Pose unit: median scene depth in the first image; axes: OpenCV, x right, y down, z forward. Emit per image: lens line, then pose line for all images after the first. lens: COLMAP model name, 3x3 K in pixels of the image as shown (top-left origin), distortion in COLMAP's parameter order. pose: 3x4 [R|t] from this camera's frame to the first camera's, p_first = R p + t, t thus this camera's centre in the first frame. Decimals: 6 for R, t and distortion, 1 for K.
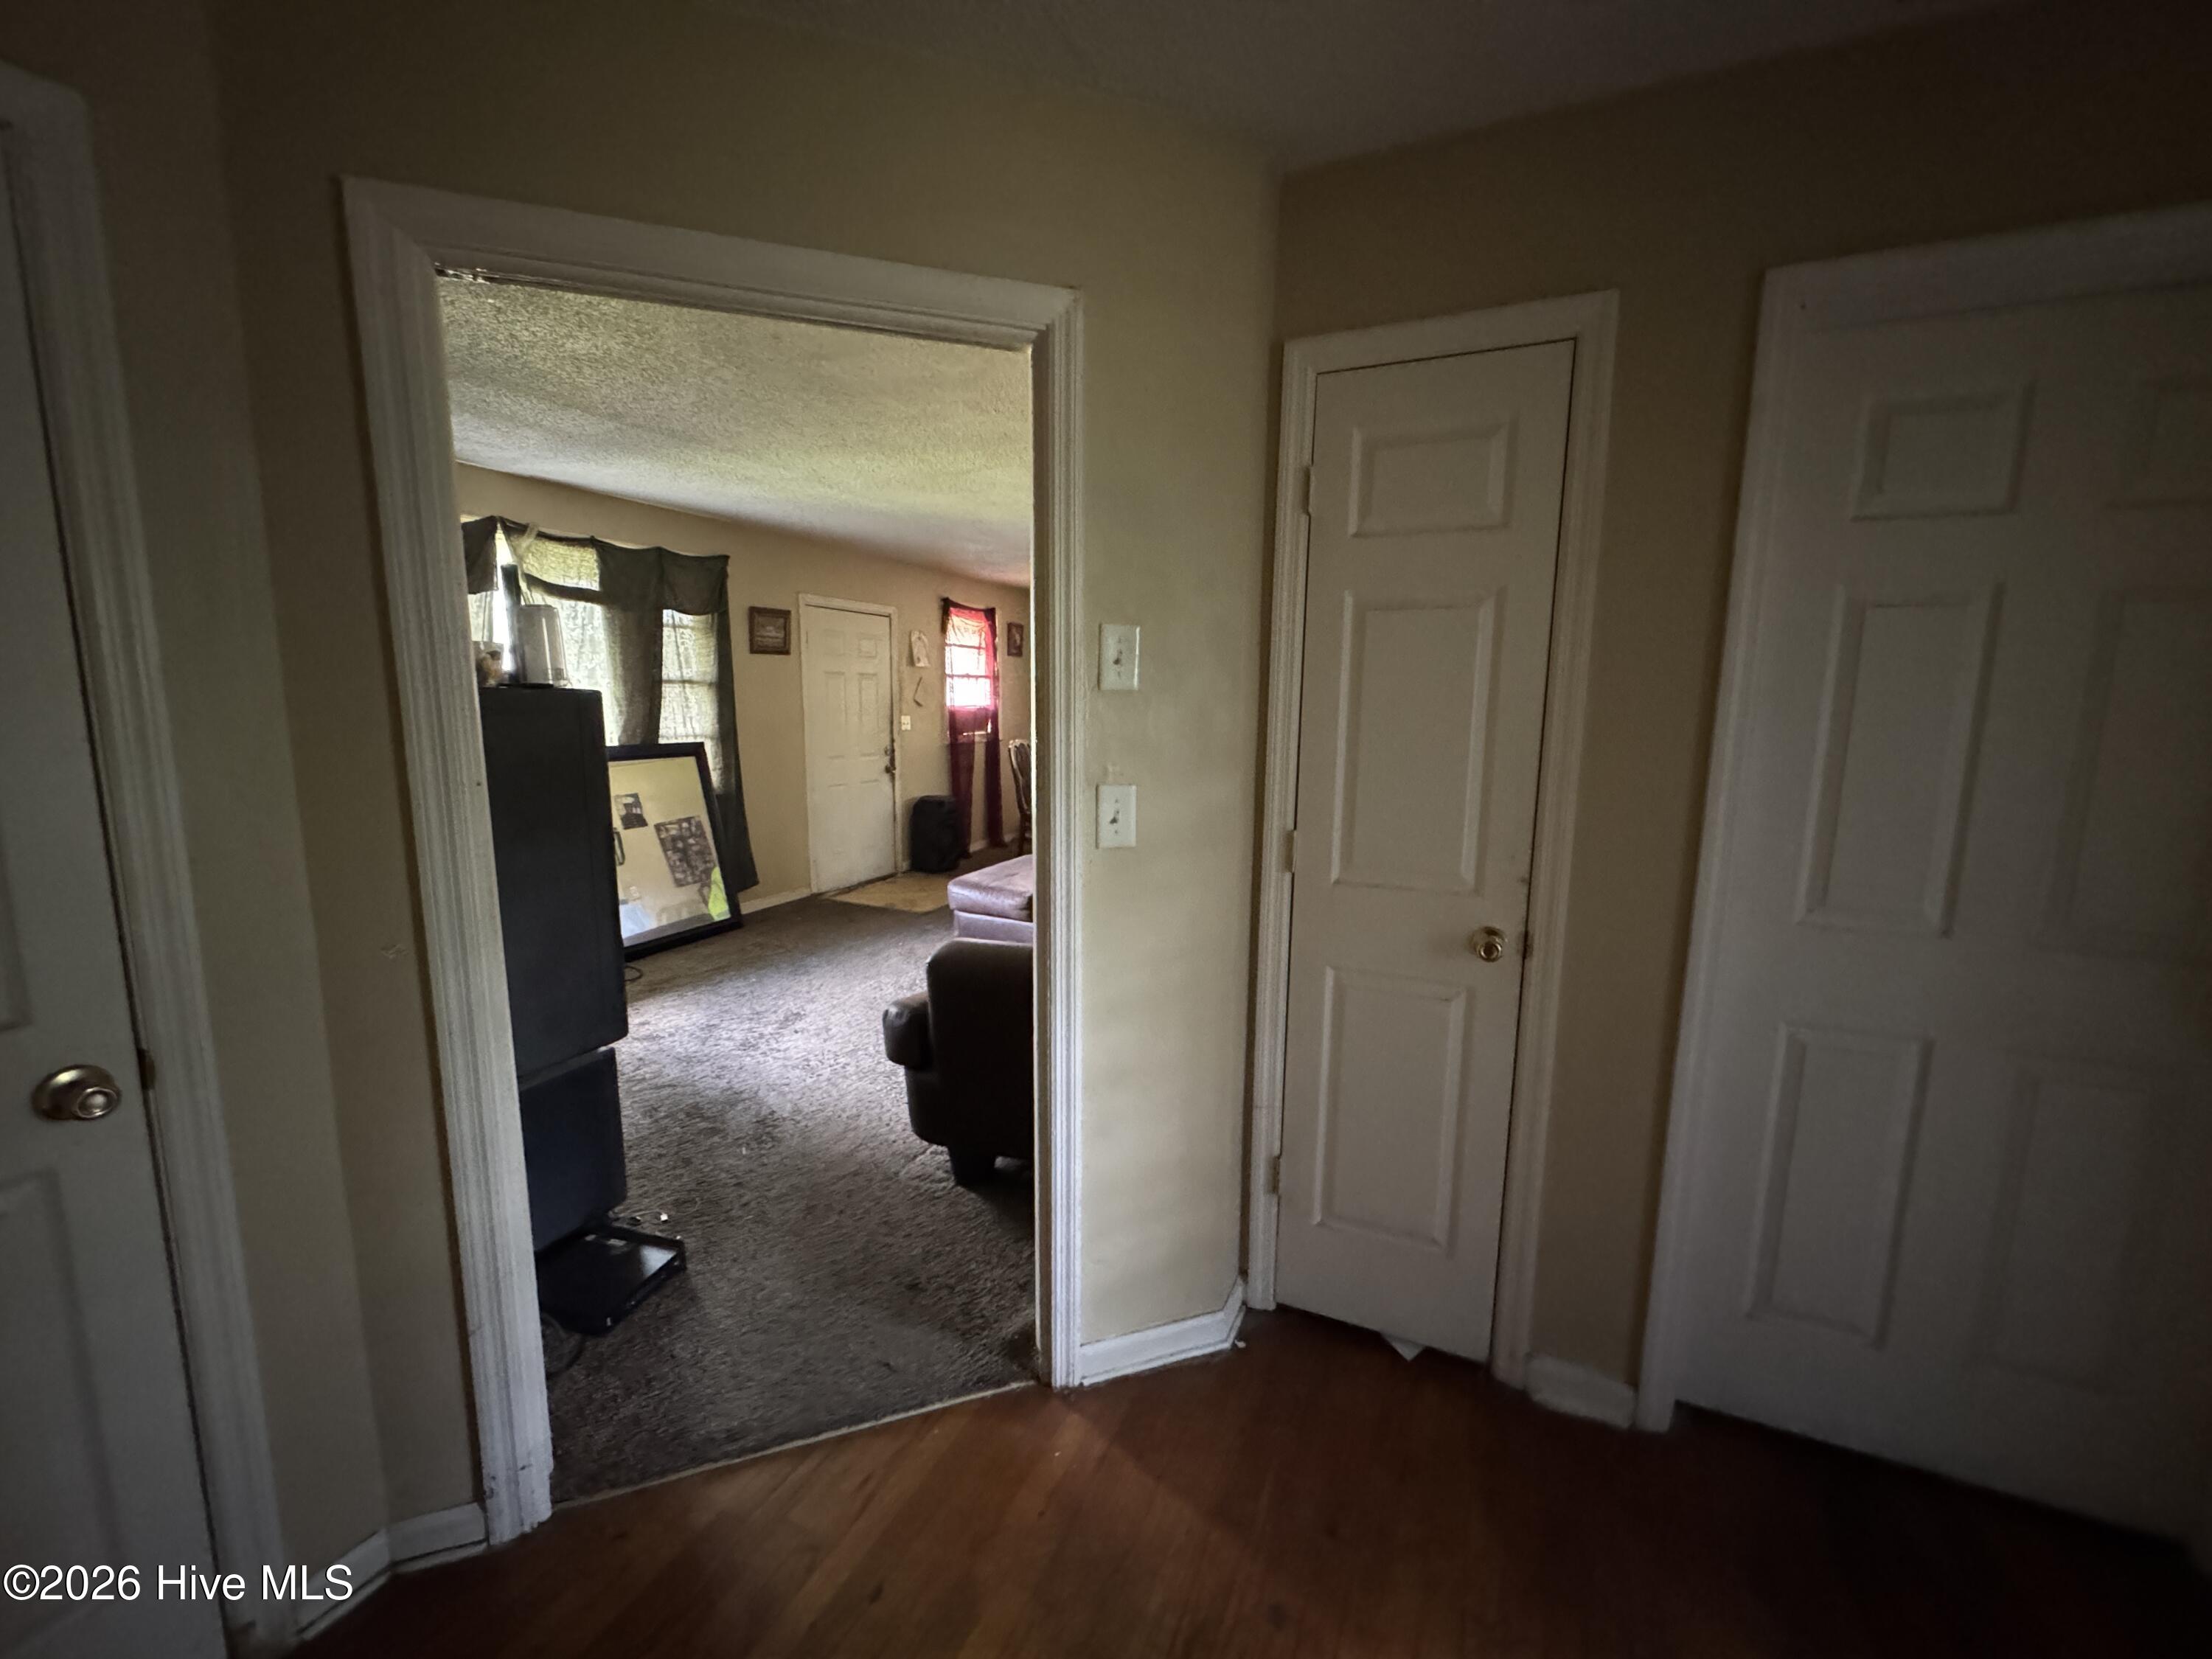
lens RADIAL K [[887.6, 0, 1105.2], [0, 887.6, 829.9], [0, 0, 1]] dist [-0.000710, -0.000085]
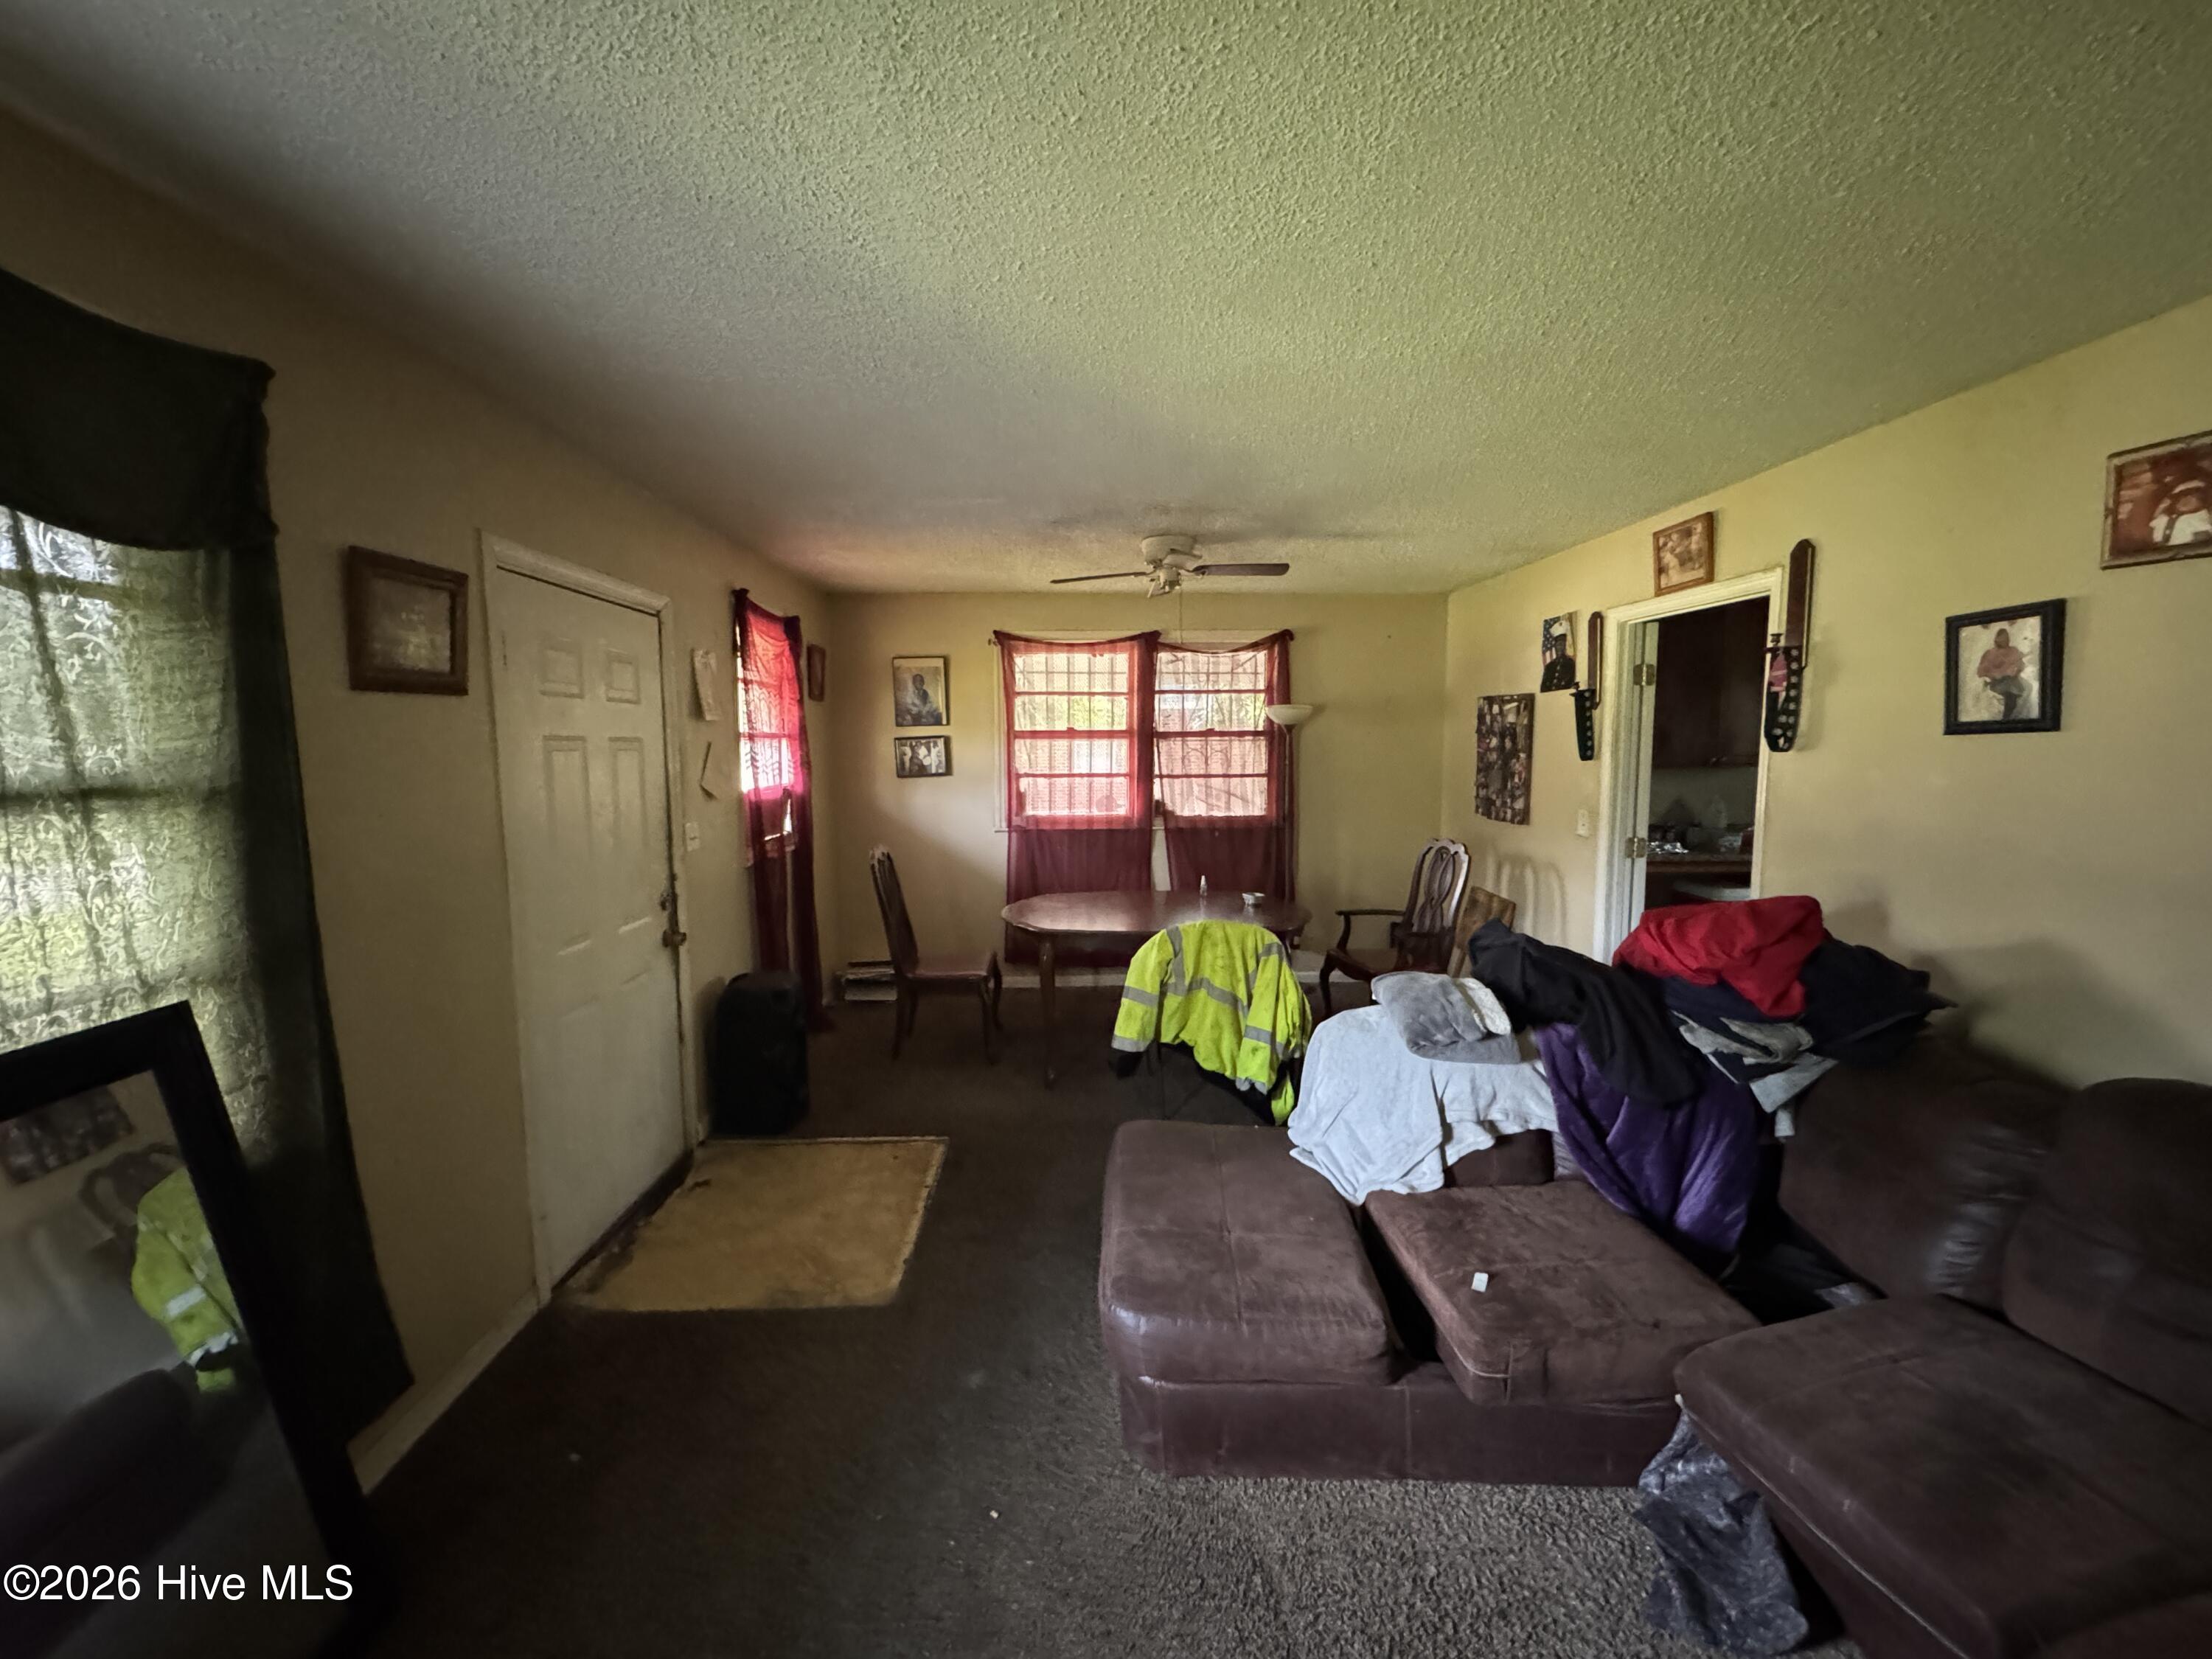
lens RADIAL K [[887.6, 0, 1098.8], [0, 887.6, 832.0], [0, 0, 1]] dist [-0.000710, -0.000085]
pose [[0.899223, -0.051295, 0.434474, -0.271092], [0.070573, 0.997104, -0.028343, -0.107579], [-0.431762, 0.056149, 0.900238, 0.538465]]
